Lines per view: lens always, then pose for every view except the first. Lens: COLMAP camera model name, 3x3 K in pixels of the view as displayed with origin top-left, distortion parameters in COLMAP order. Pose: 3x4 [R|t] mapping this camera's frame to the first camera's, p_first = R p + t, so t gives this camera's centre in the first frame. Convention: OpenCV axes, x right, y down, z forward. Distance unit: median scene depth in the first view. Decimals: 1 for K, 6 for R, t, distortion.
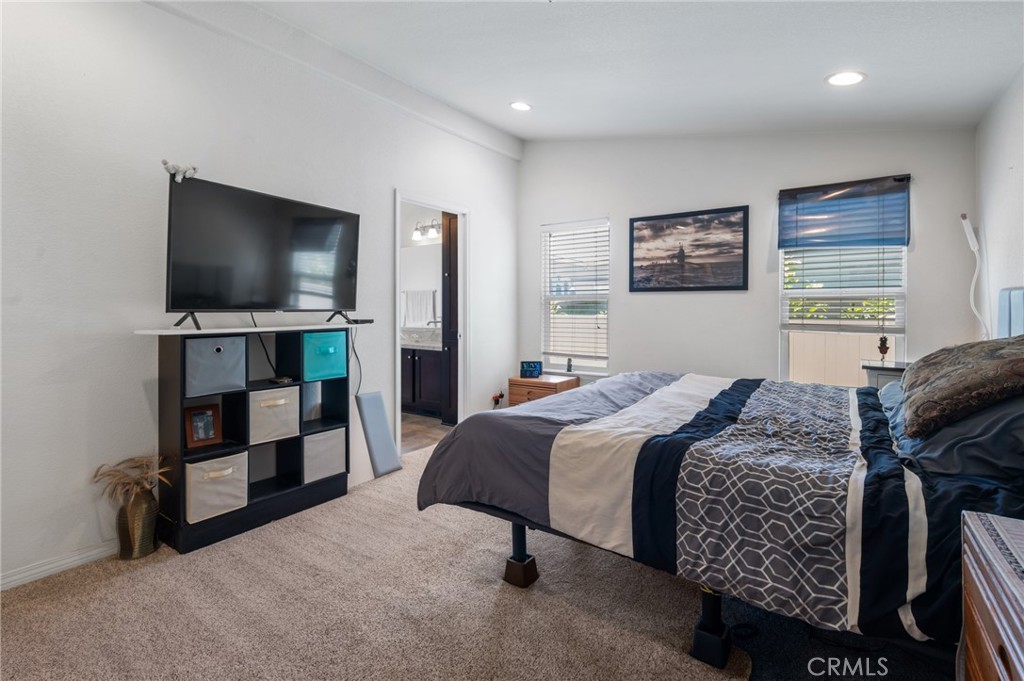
lens RADIAL K [[470.6, 0, 514.6], [0, 470.6, 310.2], [0, 0, 1]] dist [-0.000226, -0.000204]
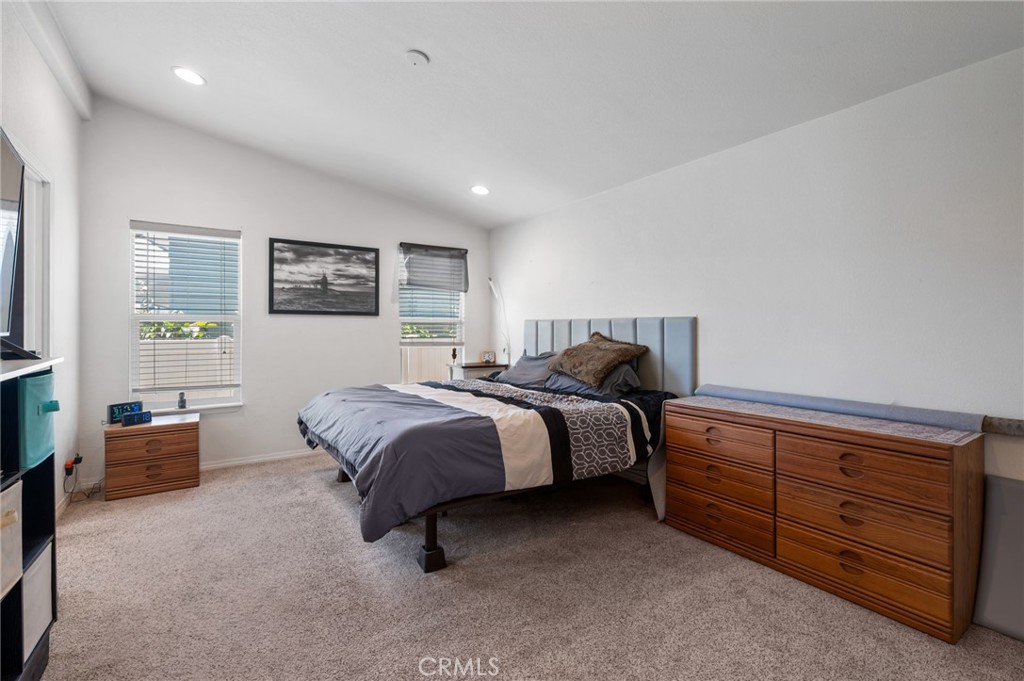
lens RADIAL K [[461.9, 0, 512.1], [0, 461.9, 328.2], [0, 0, 1]] dist [0.001540, 0.000153]
pose [[0.366860, 0.002748, 0.930272, -0.490110], [0.005558, 0.999971, -0.005146, -0.001340], [-0.930259, 0.007058, 0.366835, 0.203097]]
